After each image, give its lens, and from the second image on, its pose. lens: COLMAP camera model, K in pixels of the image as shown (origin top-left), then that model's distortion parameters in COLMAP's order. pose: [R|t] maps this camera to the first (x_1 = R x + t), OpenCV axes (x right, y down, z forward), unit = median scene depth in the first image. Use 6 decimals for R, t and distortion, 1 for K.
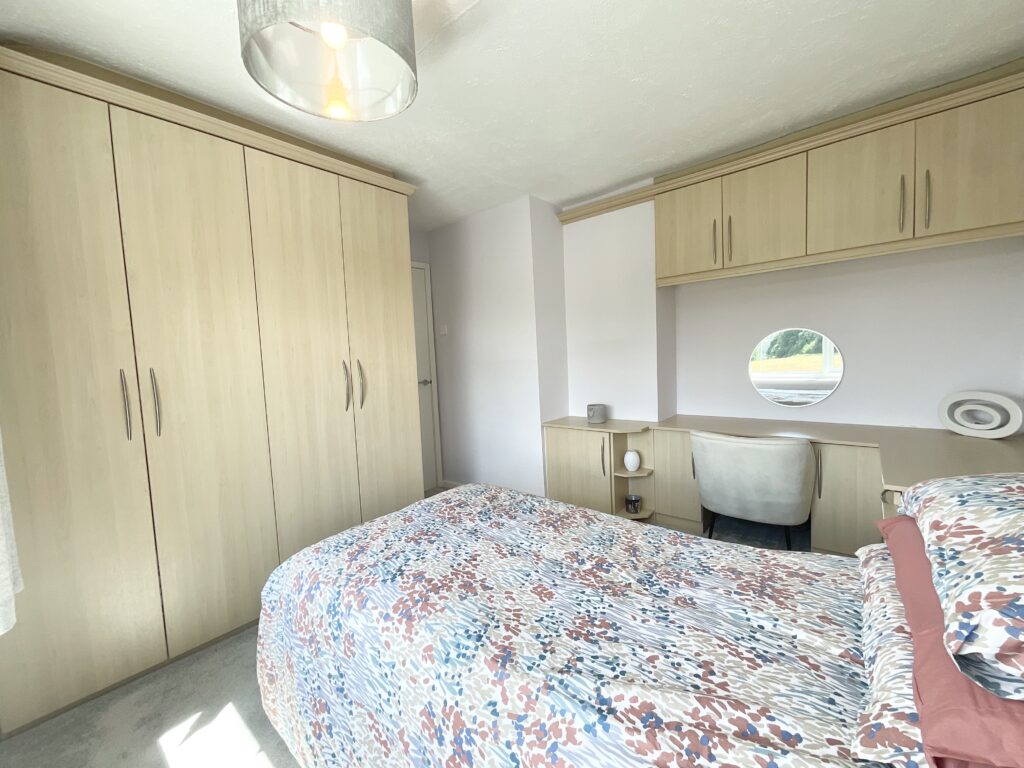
lens RADIAL K [[411.5, 0, 512.0], [0, 411.5, 384.0], [0, 0, 1]] dist [0.000490, 0.000021]
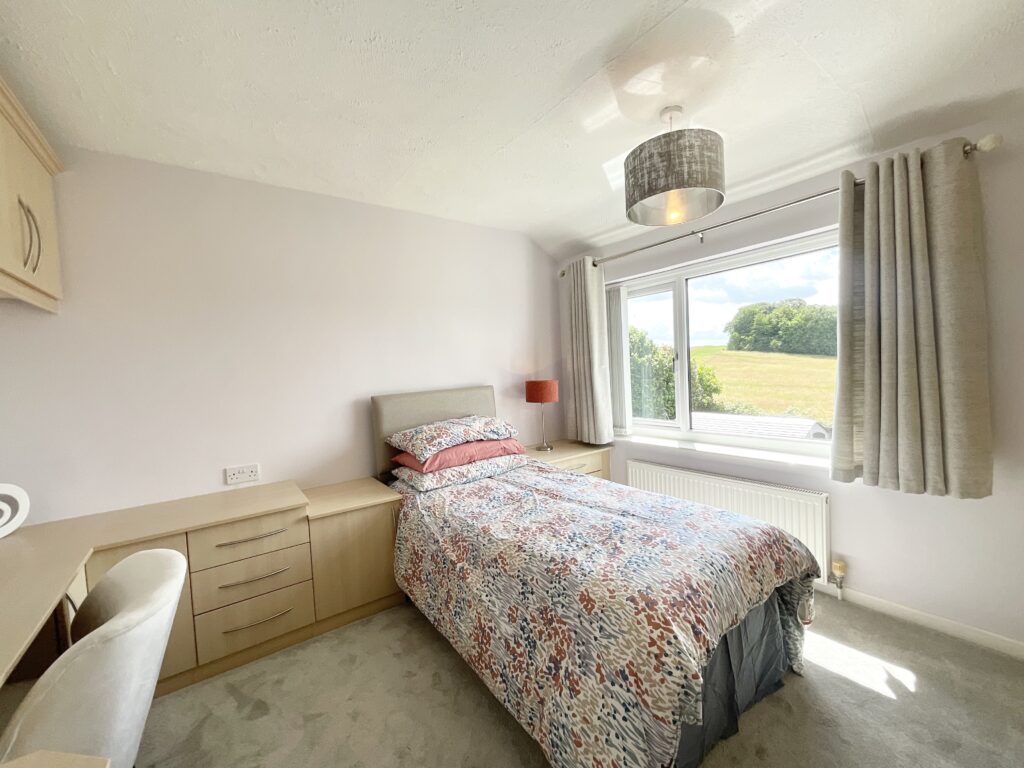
lens RADIAL K [[411.5, 0, 512.0], [0, 411.5, 384.0], [0, 0, 1]] dist [0.000490, 0.000021]
pose [[-0.967678, 0.094750, 0.233714, -0.085282], [0.122576, 0.986617, 0.107531, -0.205032], [-0.220397, 0.132703, -0.966341, 2.103679]]
